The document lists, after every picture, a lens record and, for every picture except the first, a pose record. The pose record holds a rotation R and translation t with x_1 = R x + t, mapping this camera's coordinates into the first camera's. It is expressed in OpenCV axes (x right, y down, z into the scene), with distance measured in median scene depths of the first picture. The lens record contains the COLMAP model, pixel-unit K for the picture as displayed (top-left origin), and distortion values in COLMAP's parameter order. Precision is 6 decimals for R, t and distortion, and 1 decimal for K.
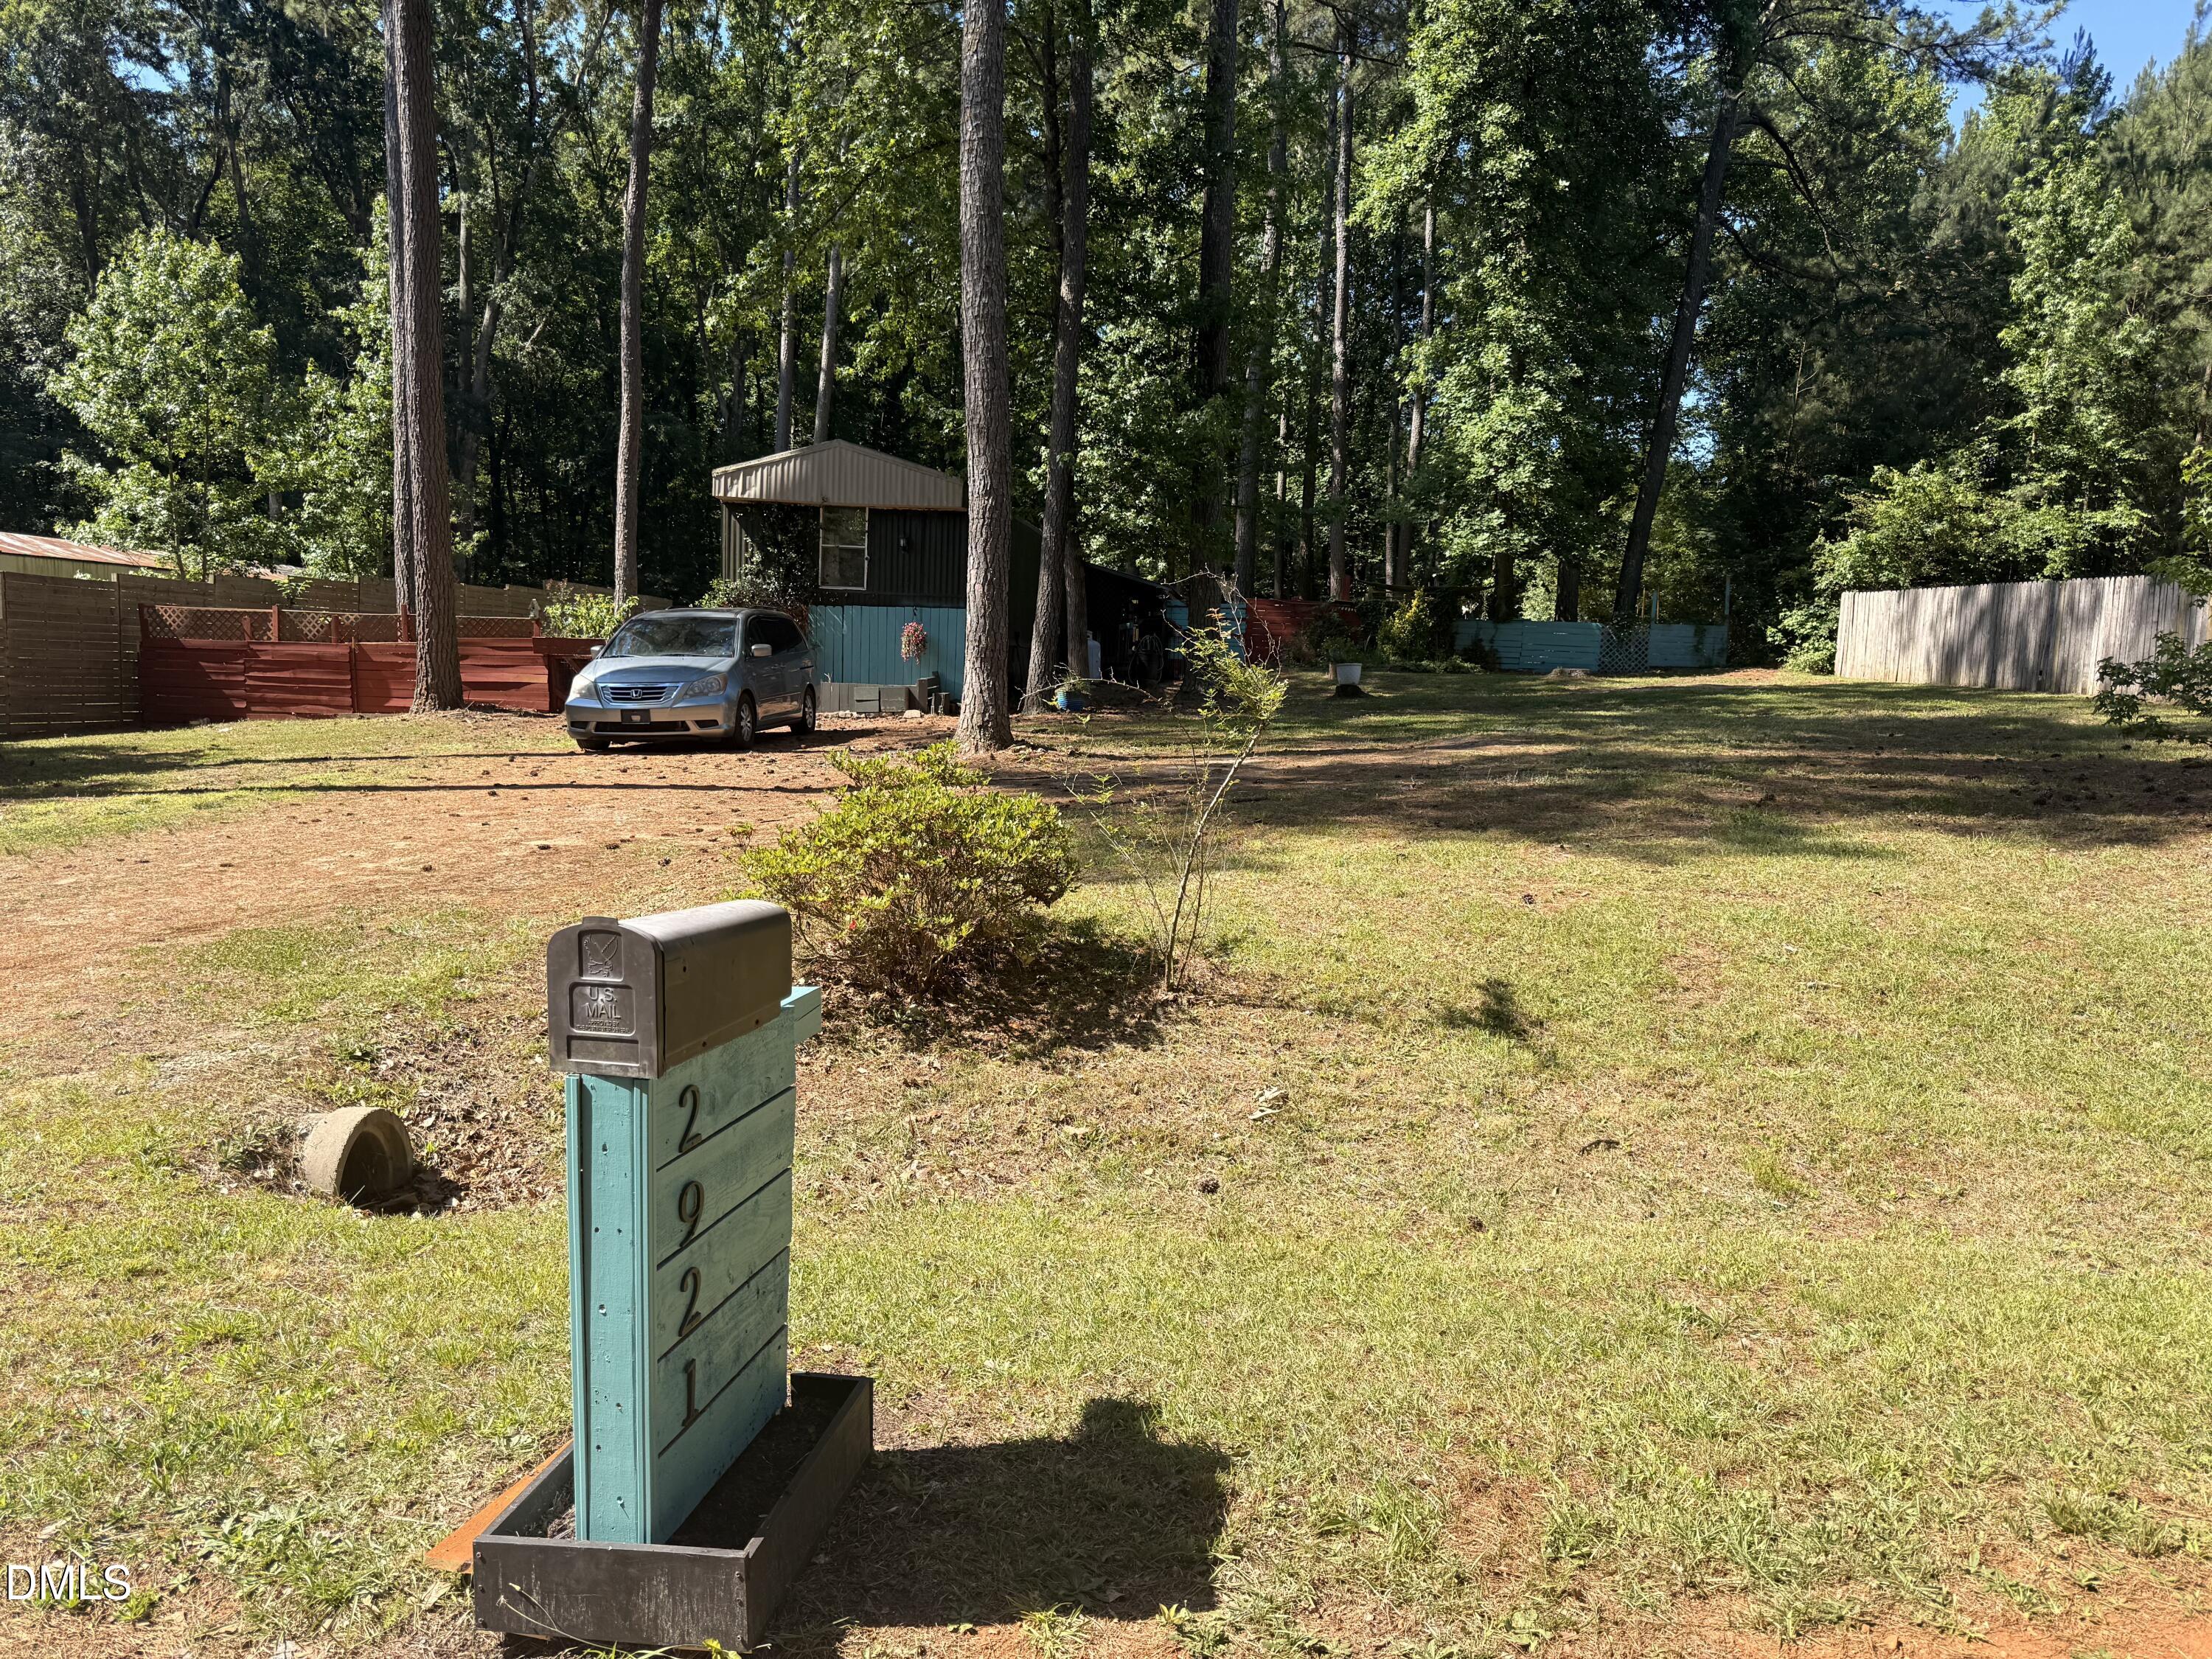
lens RADIAL K [[1559.2, 0, 1104.4], [0, 1559.2, 826.1], [0, 0, 1]] dist [-0.002754, -0.000010]
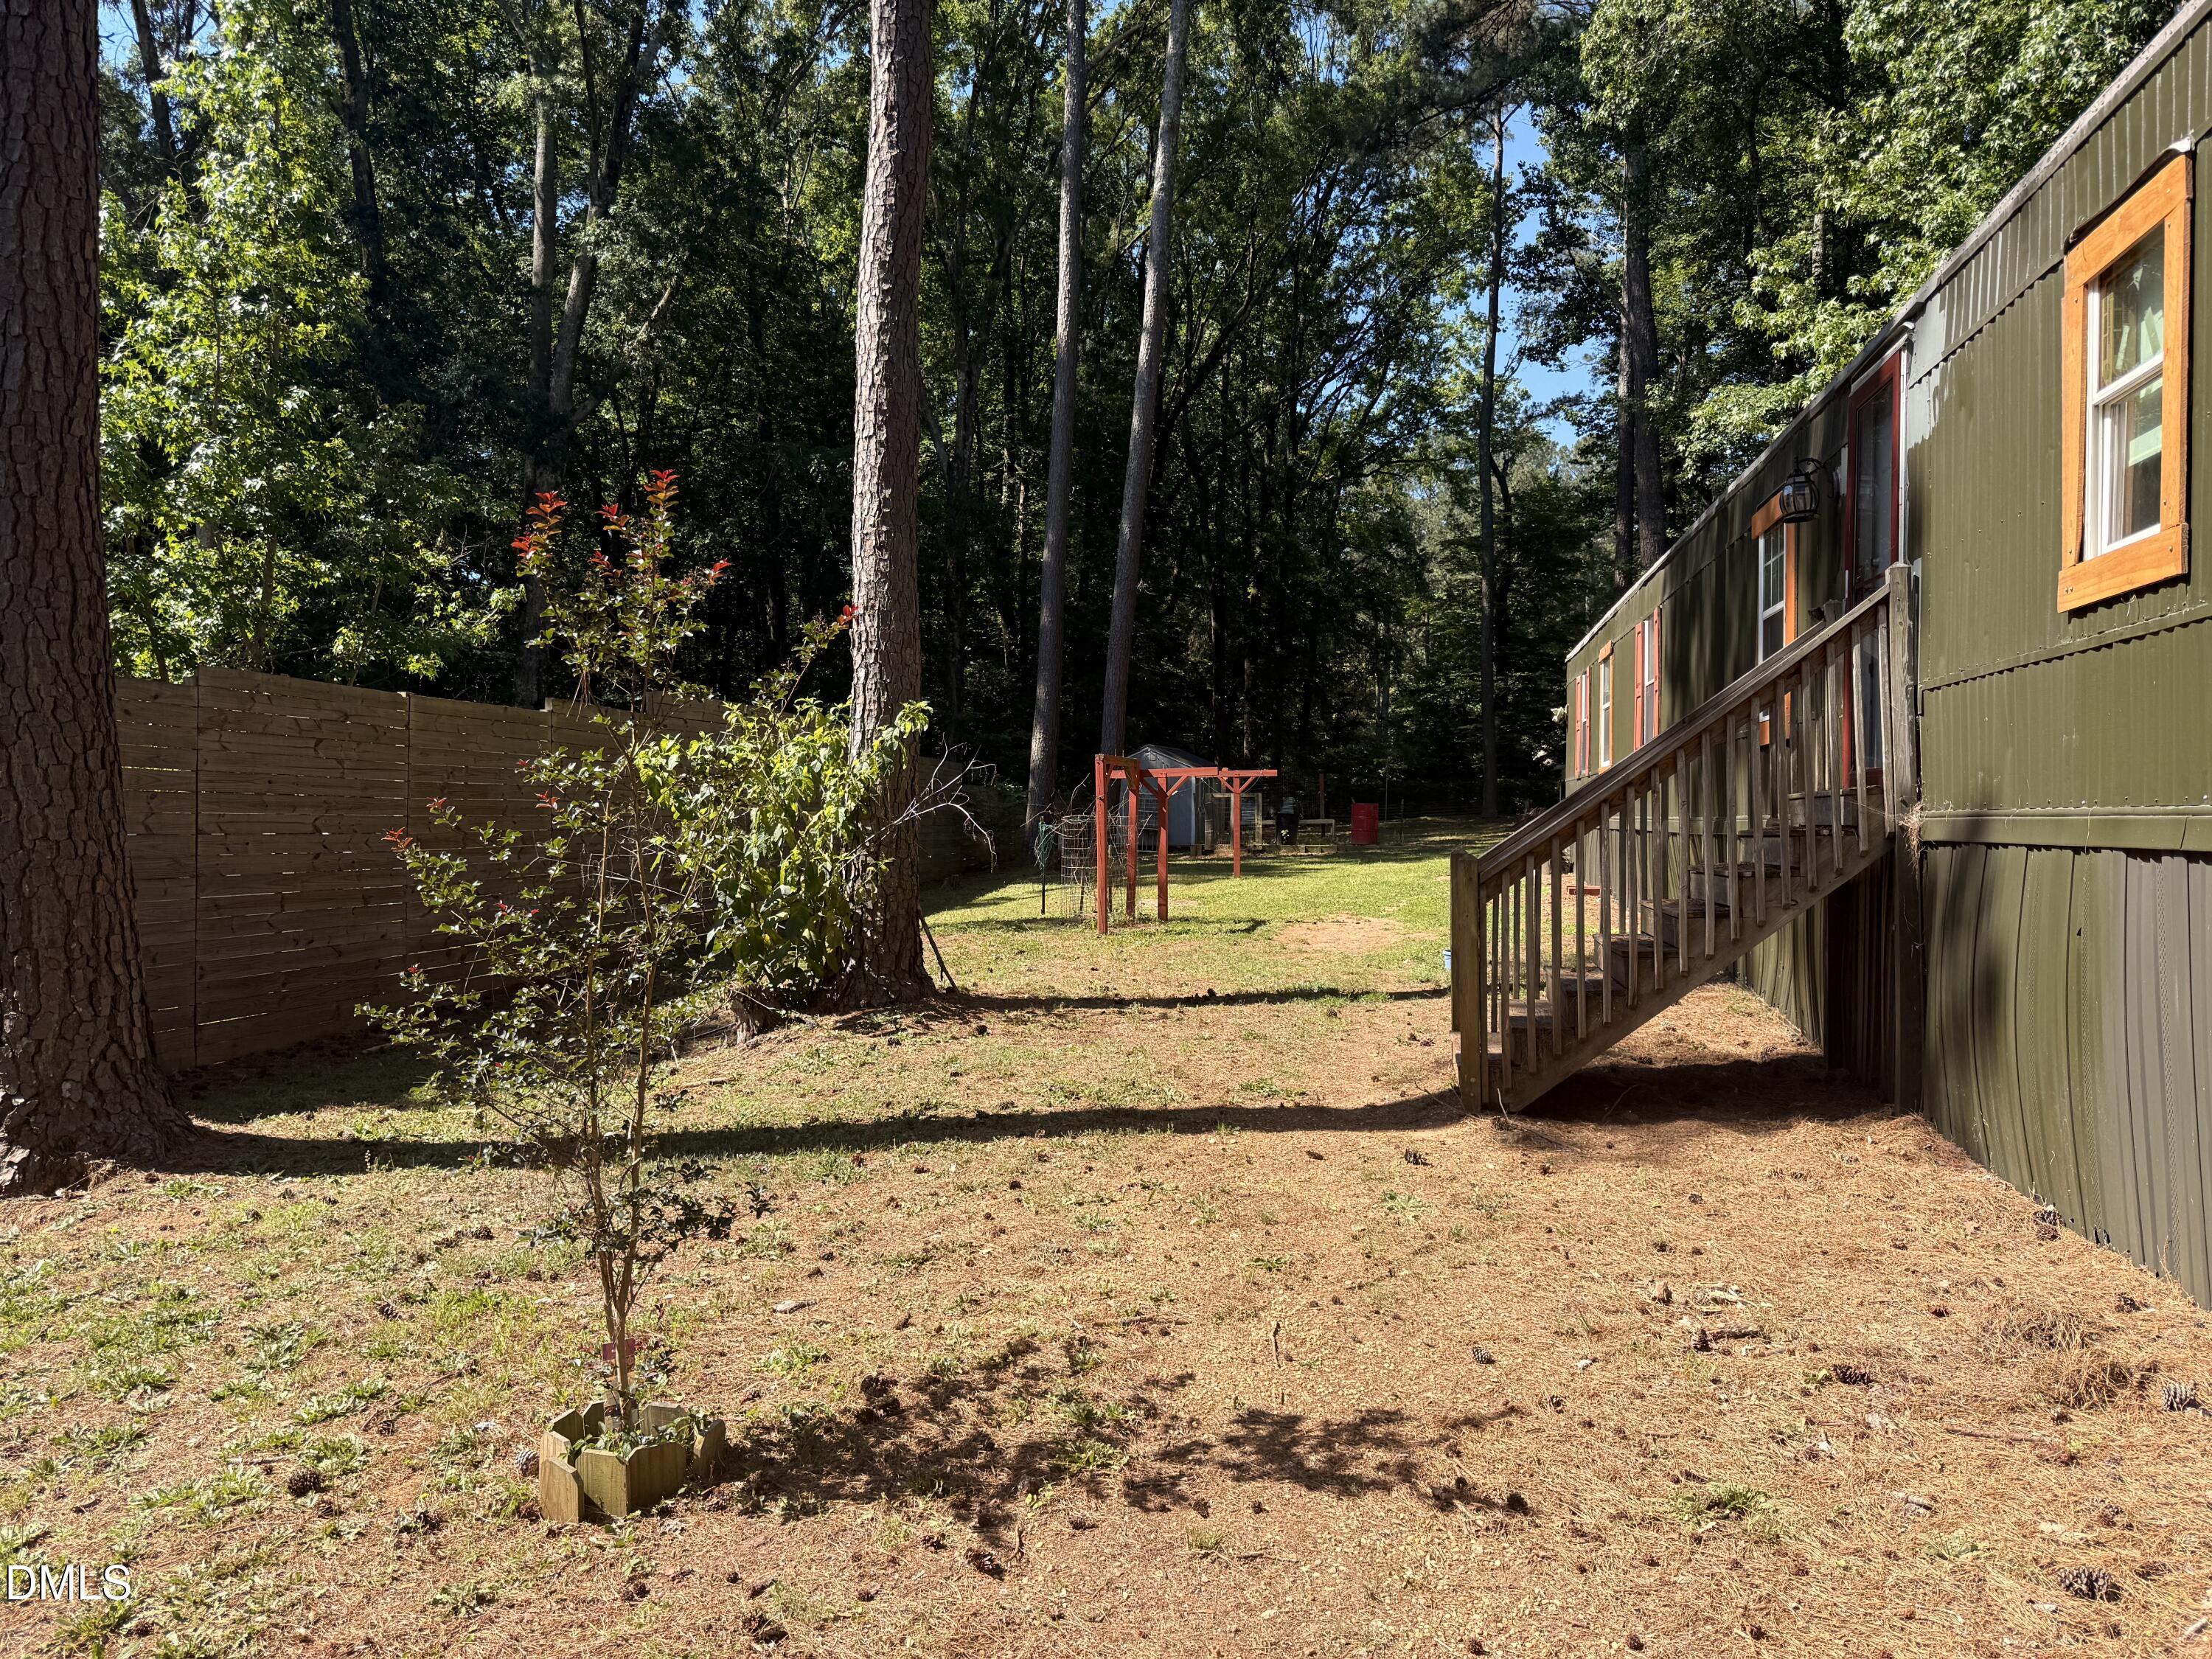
lens RADIAL K [[1559.2, 0, 1106.4], [0, 1559.2, 828.9], [0, 0, 1]] dist [-0.002754, -0.000010]
pose [[0.996173, -0.031935, -0.081364, -0.175590], [0.024547, 0.995618, -0.090229, -0.069304], [0.083889, 0.087887, 0.992592, 0.514399]]
